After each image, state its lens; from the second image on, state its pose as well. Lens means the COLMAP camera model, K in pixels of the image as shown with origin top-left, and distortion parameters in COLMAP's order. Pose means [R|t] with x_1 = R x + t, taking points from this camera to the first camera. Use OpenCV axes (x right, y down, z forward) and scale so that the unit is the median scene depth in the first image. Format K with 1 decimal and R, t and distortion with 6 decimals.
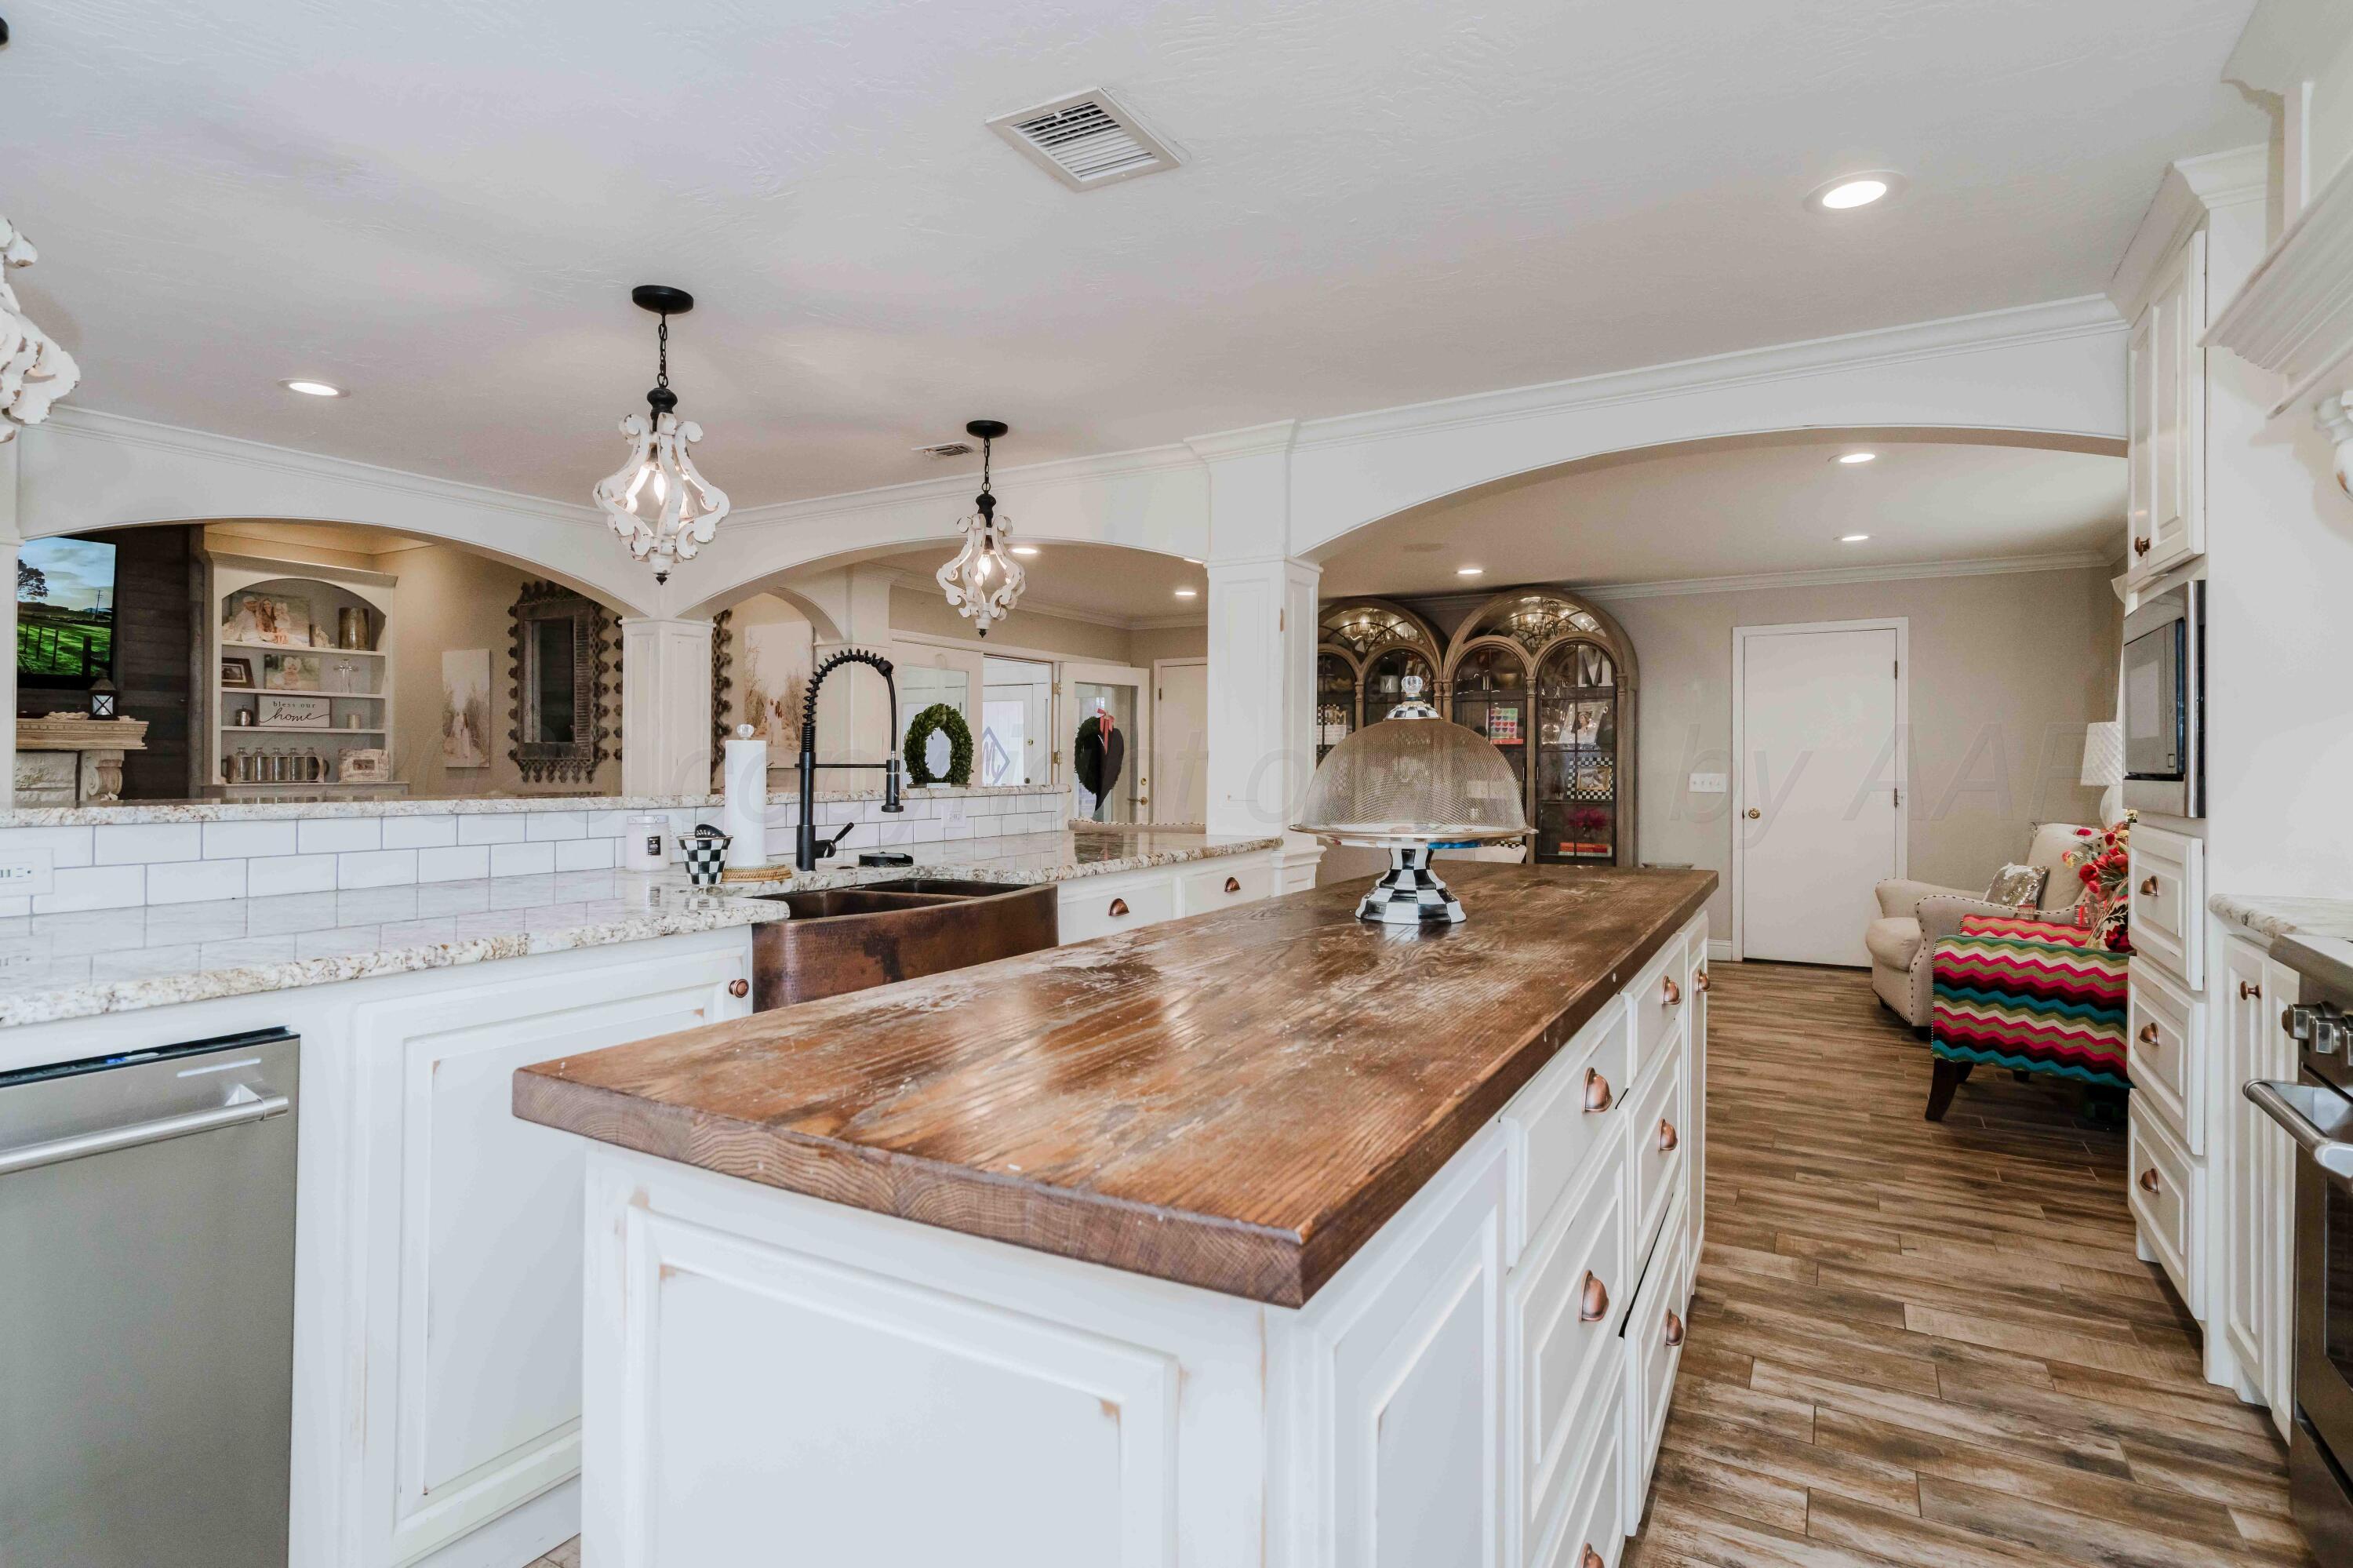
lens RADIAL K [[1173.8, 0, 1169.3], [0, 1173.8, 781.0], [0, 0, 1]] dist [0.001490, 0.002144]
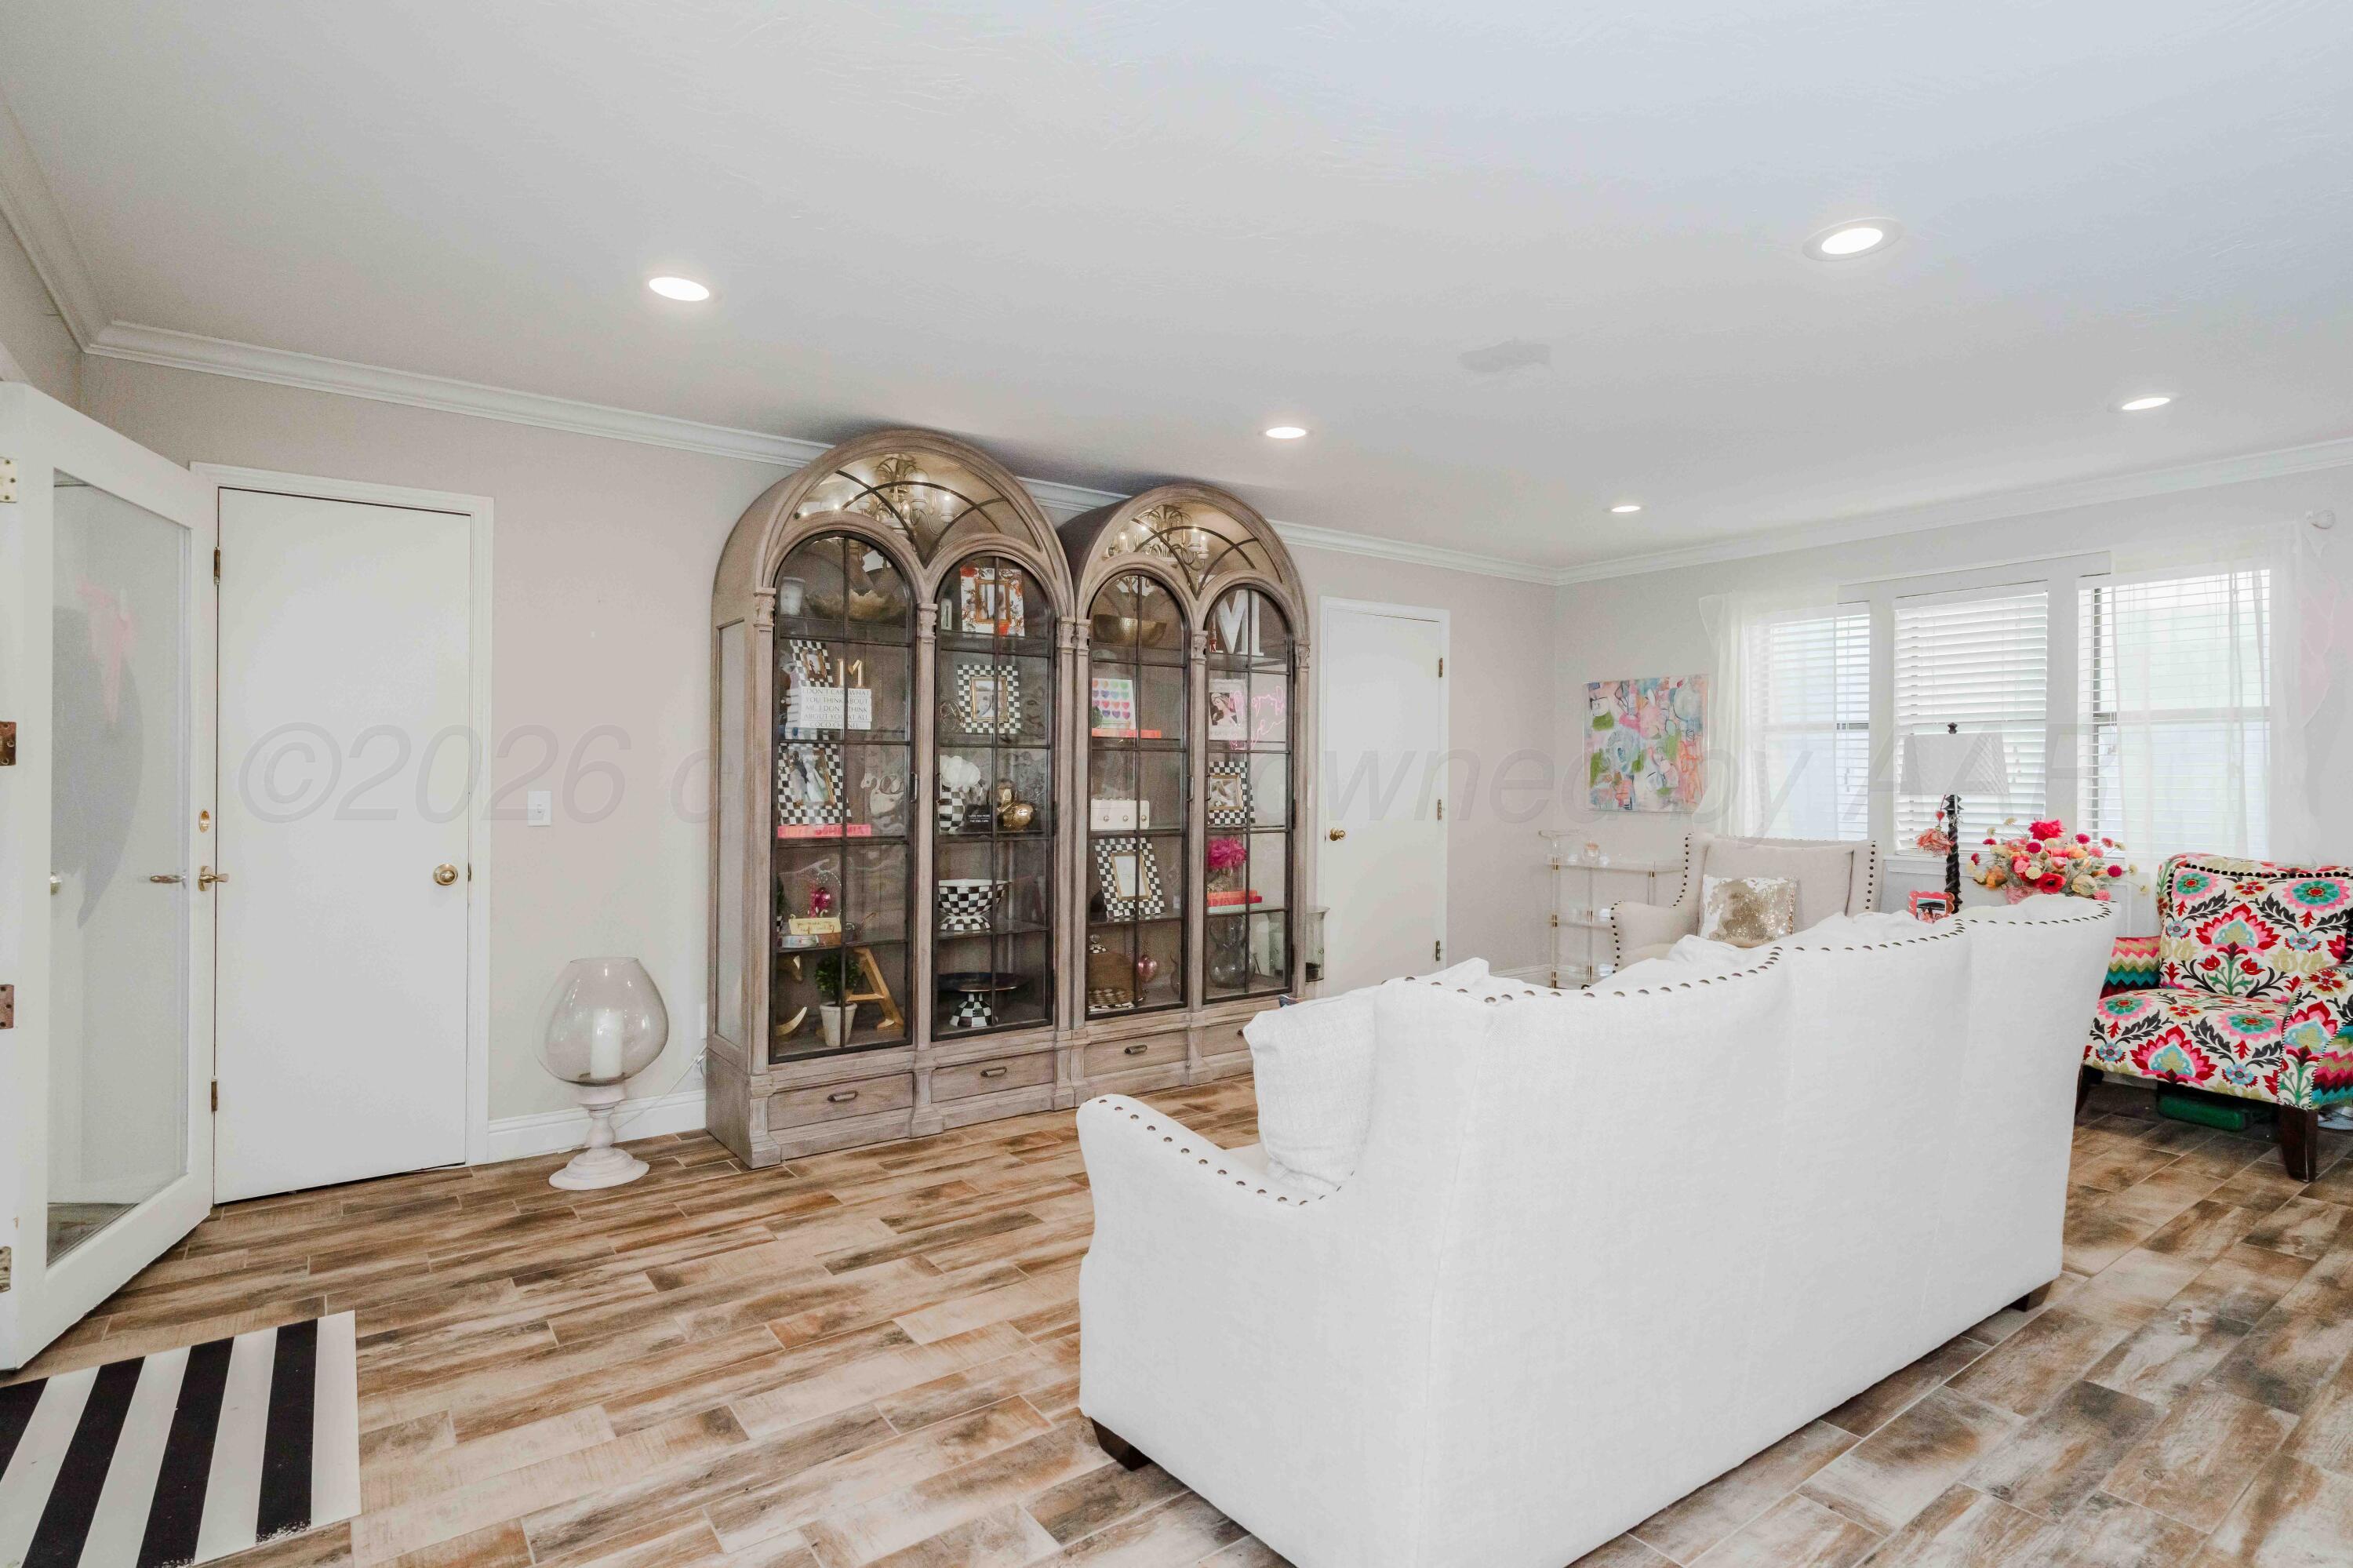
lens RADIAL K [[1173.8, 0, 1169.3], [0, 1173.8, 781.0], [0, 0, 1]] dist [0.001490, 0.002144]
pose [[0.401405, -0.004801, 0.915888, -0.694798], [0.007973, 0.999967, 0.001748, -0.027565], [-0.915866, 0.006601, 0.401430, 2.001224]]
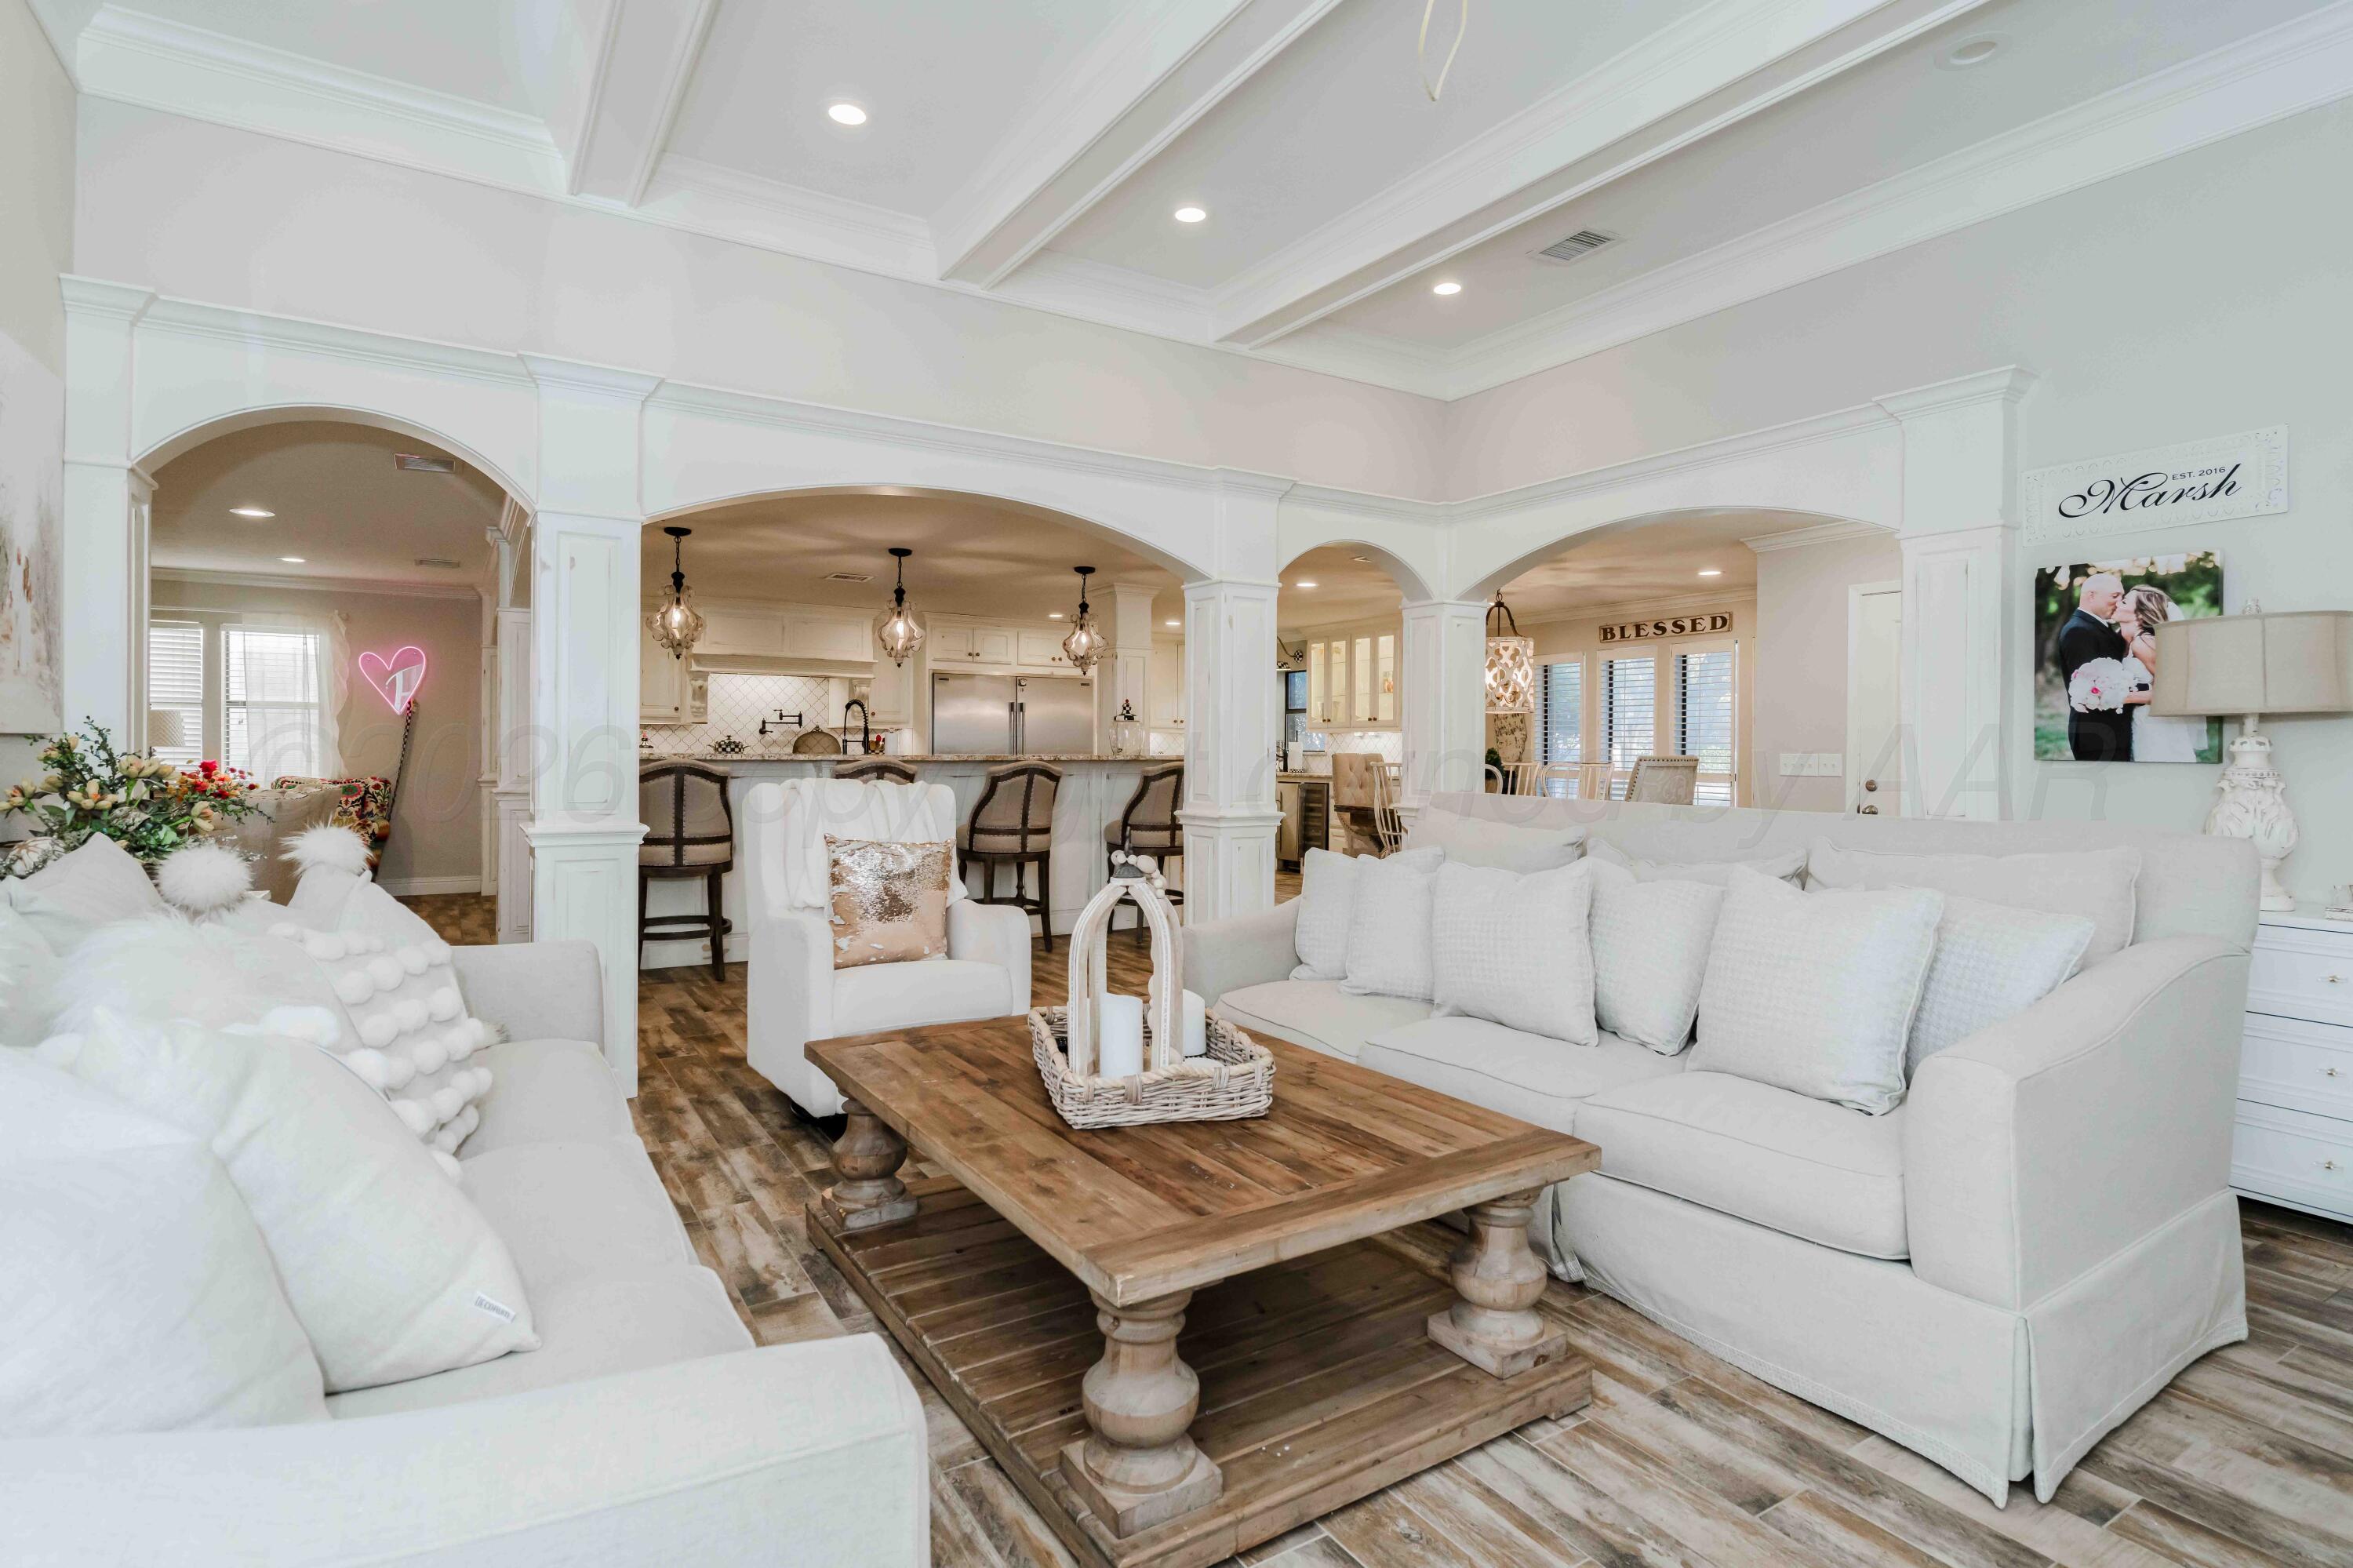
lens RADIAL K [[1190.4, 0, 1174.8], [0, 1190.4, 757.1], [0, 0, 1]] dist [0.001919, 0.000930]
pose [[-0.881742, -0.010937, 0.471606, -2.183075], [-0.001955, 0.999807, 0.019532, -0.031229], [-0.471729, 0.016300, -0.881593, 3.007842]]
